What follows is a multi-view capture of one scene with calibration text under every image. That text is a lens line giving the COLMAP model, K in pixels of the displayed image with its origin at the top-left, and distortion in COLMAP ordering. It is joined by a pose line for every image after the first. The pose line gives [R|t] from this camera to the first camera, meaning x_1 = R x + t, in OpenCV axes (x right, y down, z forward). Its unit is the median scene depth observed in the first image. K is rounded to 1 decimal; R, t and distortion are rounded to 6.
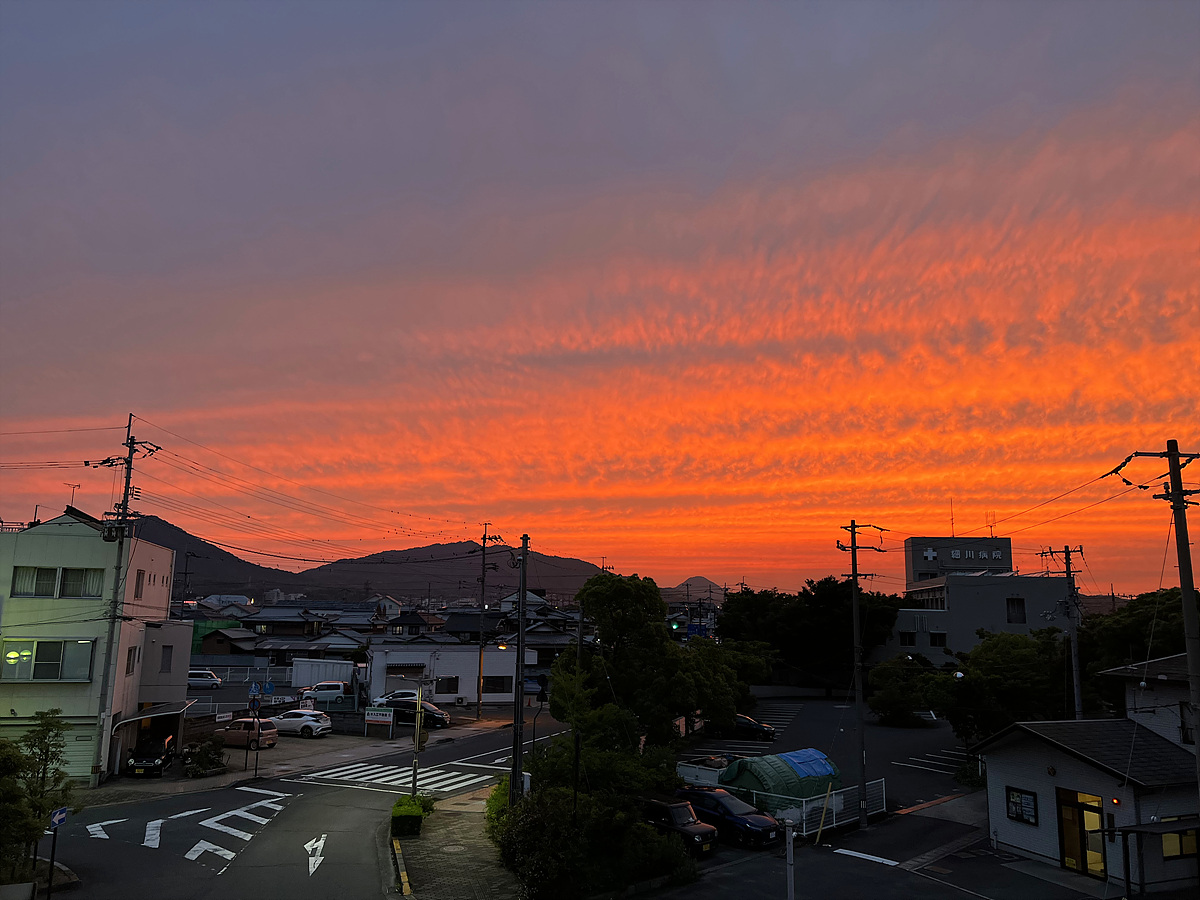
lens RADIAL K [[898.9, 0, 600.5], [0, 898.9, 452.4], [0, 0, 1]] dist [0.058277, -0.058769]
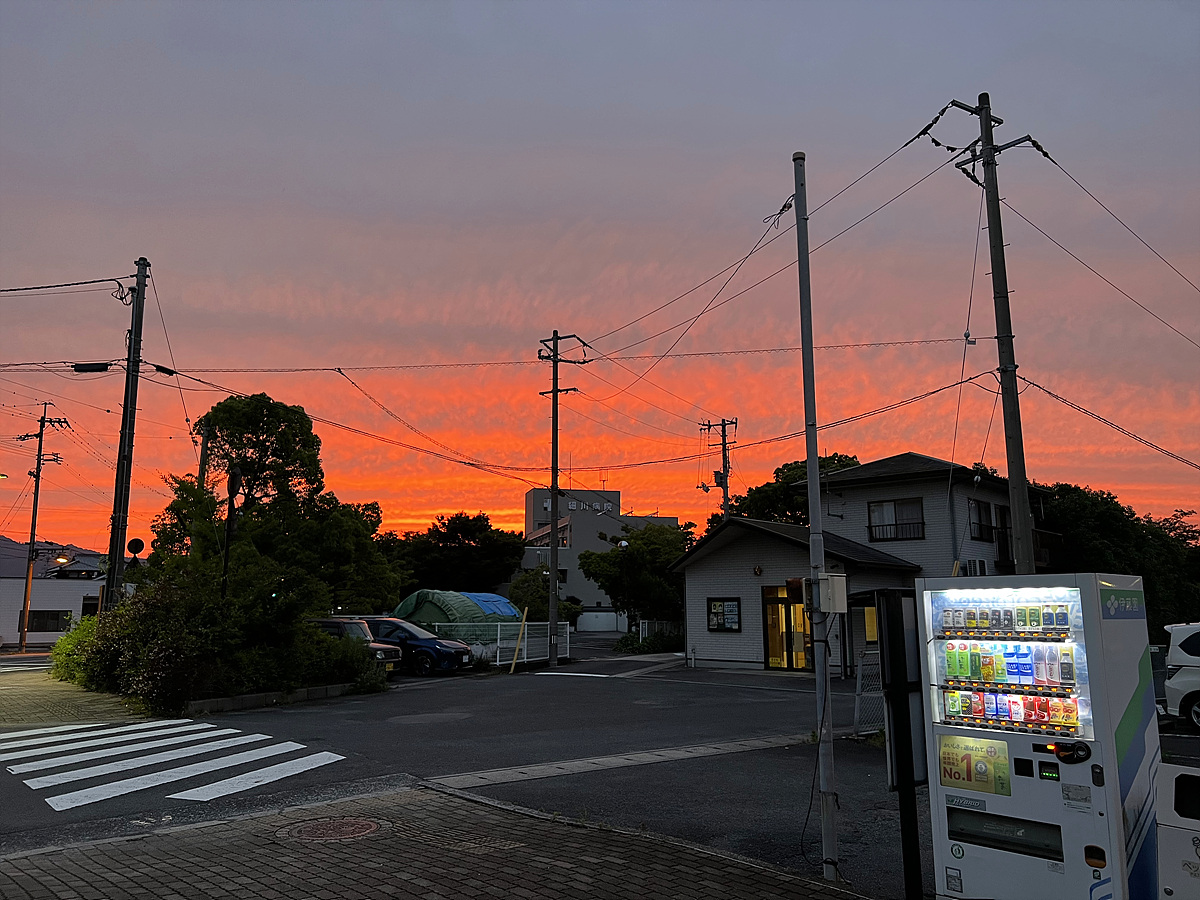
lens RADIAL K [[898.9, 0, 608.1], [0, 898.9, 451.1], [0, 0, 1]] dist [0.058277, -0.058769]
pose [[0.904379, 0.048235, 0.423995, -0.028377], [-0.050668, 0.998700, -0.005539, 0.136331], [-0.423712, -0.016474, 0.905647, 0.125252]]
